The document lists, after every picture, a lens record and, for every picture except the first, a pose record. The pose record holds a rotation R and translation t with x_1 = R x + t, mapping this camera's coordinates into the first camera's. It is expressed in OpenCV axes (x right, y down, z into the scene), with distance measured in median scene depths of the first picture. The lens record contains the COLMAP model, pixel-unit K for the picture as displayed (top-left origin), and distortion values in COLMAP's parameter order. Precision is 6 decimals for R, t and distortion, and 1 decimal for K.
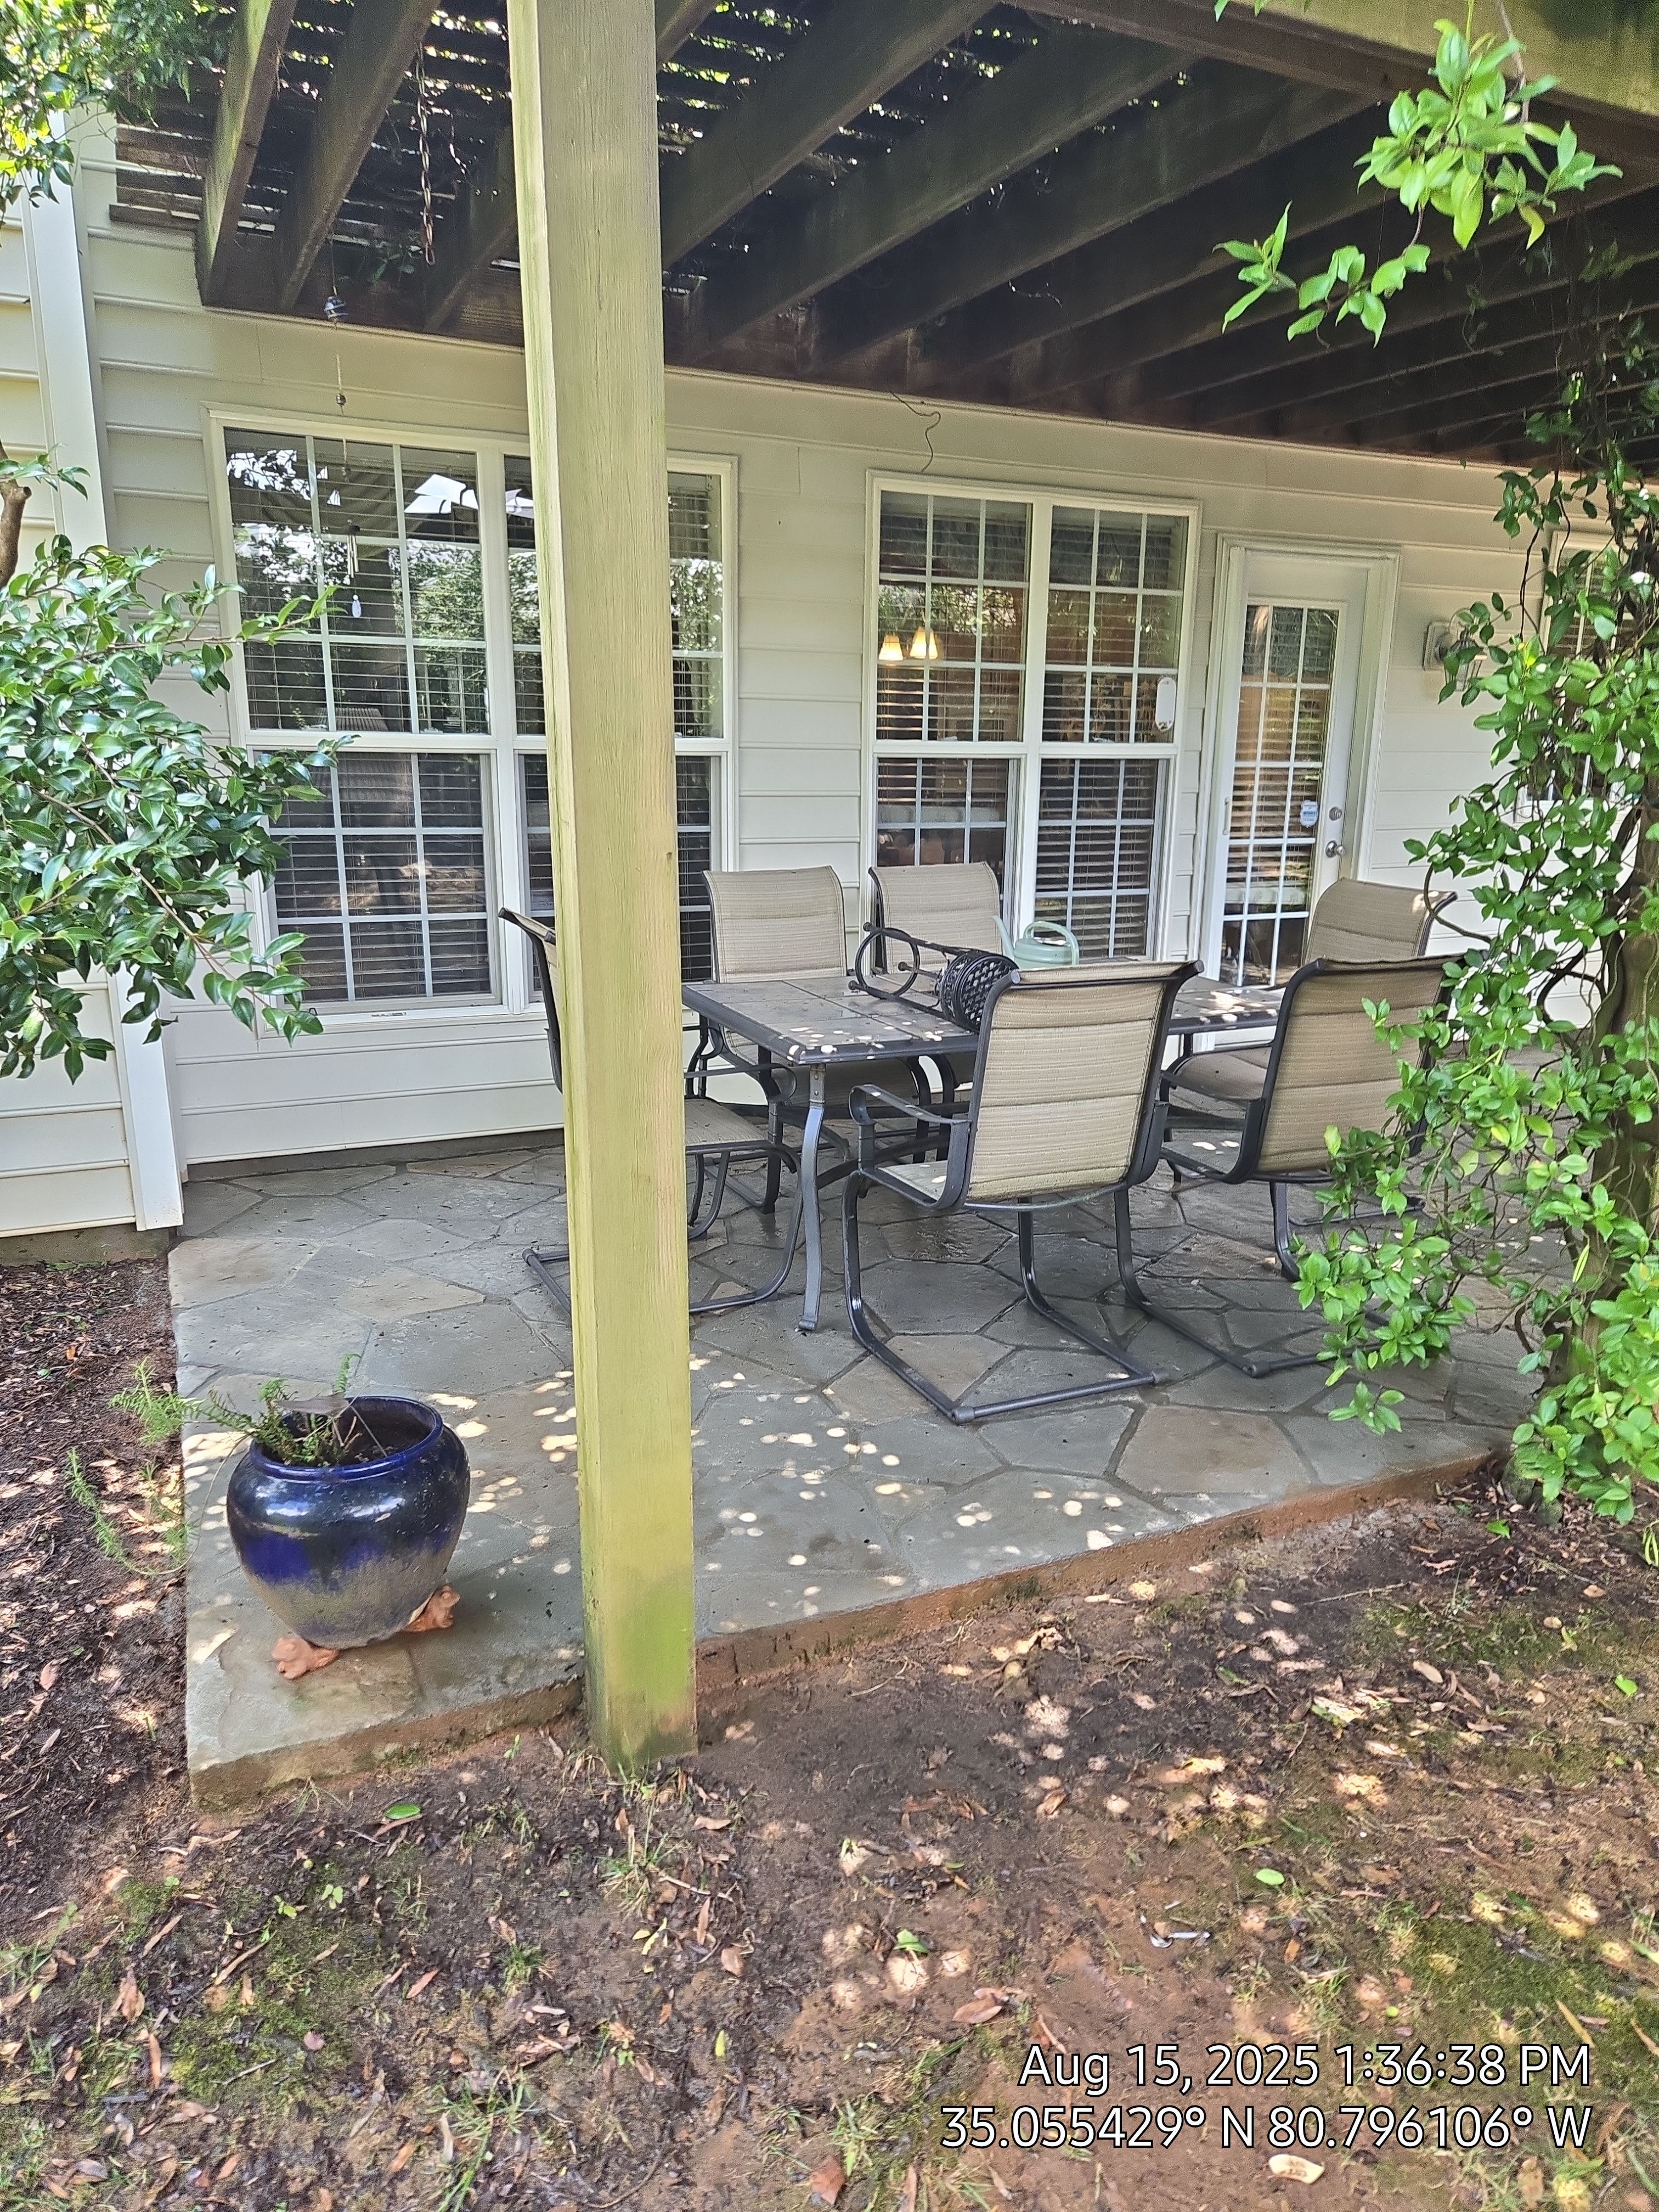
lens RADIAL K [[1486.1, 0, 809.8], [0, 1486.1, 1154.7], [0, 0, 1]] dist [0.034134, -0.001160]
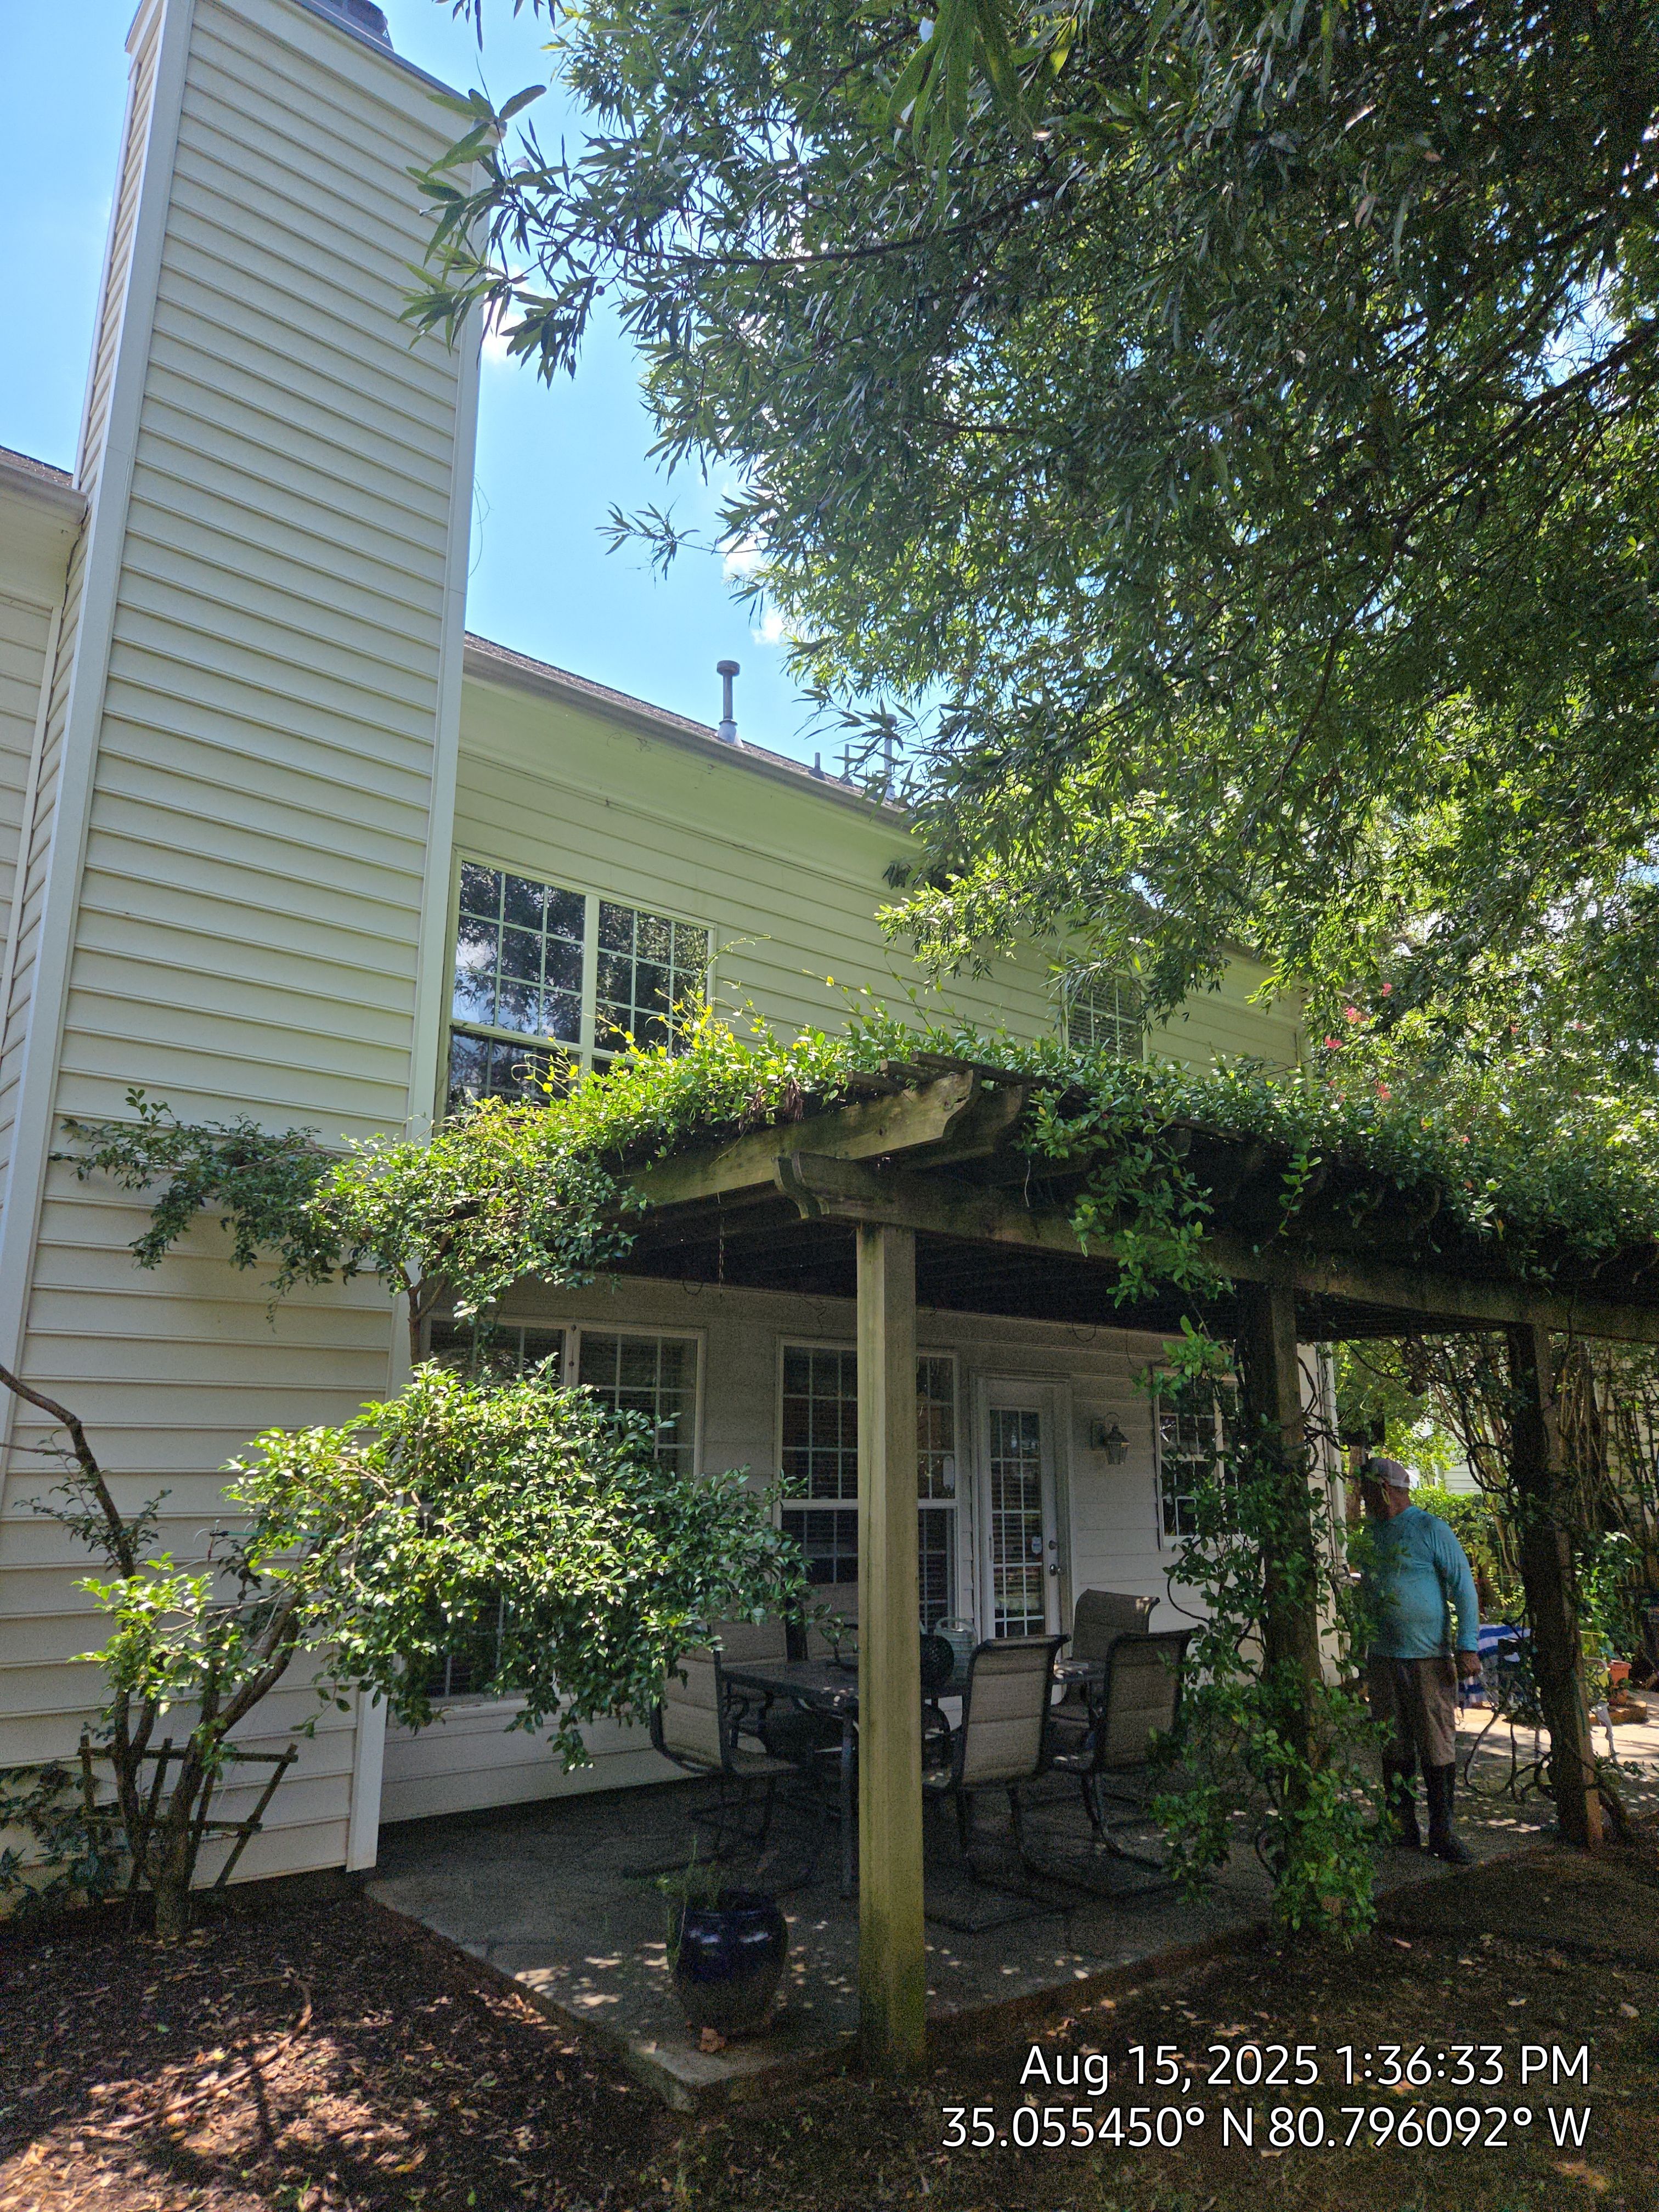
lens RADIAL K [[1494.9, 0, 836.2], [0, 1494.9, 1111.1], [0, 0, 1]] dist [0.077787, -0.072553]
pose [[0.964423, 0.062134, 0.256957, -0.561100], [0.068252, 0.880514, -0.469081, 0.165286], [-0.255400, 0.469931, 0.844947, -0.859794]]
